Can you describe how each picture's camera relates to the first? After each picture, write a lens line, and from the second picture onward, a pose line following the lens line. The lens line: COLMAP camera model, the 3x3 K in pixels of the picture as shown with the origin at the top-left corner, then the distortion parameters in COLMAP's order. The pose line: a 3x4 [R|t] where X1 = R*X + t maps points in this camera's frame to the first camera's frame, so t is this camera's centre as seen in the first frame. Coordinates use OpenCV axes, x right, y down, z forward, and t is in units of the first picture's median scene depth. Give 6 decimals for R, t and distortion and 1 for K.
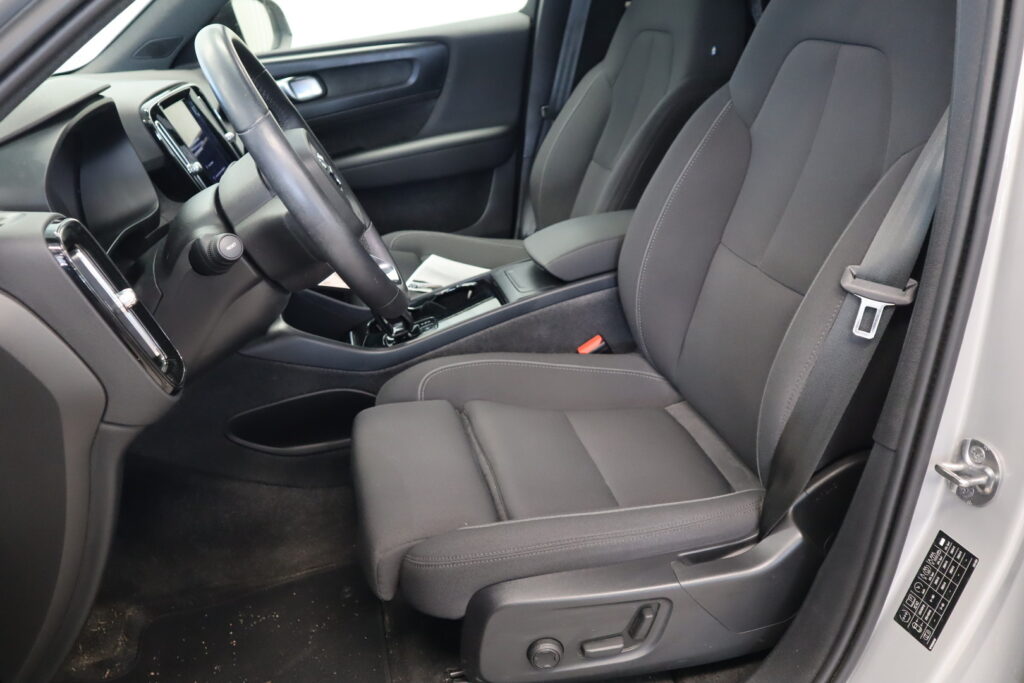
lens RADIAL K [[863.3, 0, 512.0], [0, 863.3, 341.5], [0, 0, 1]] dist [-0.046571, -0.000073]
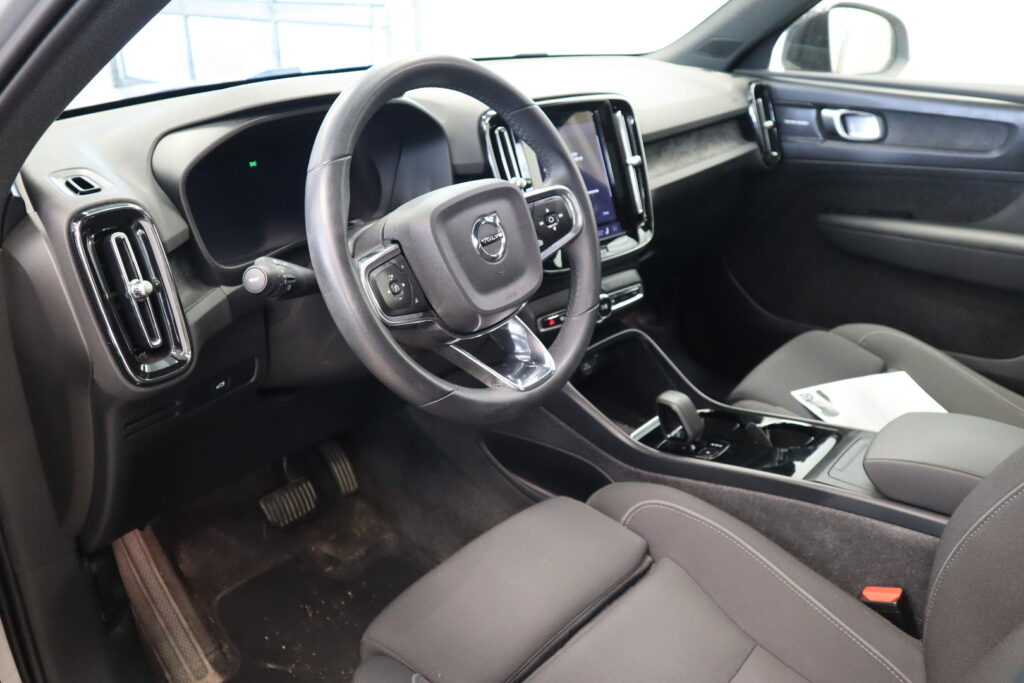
lens RADIAL K [[863.3, 0, 512.0], [0, 863.3, 341.5], [0, 0, 1]] dist [-0.046571, -0.000073]
pose [[0.571193, 0.419308, -0.705634, 0.326099], [-0.382963, 0.896509, 0.222733, -0.219684], [0.726001, 0.143008, 0.672660, 0.300517]]
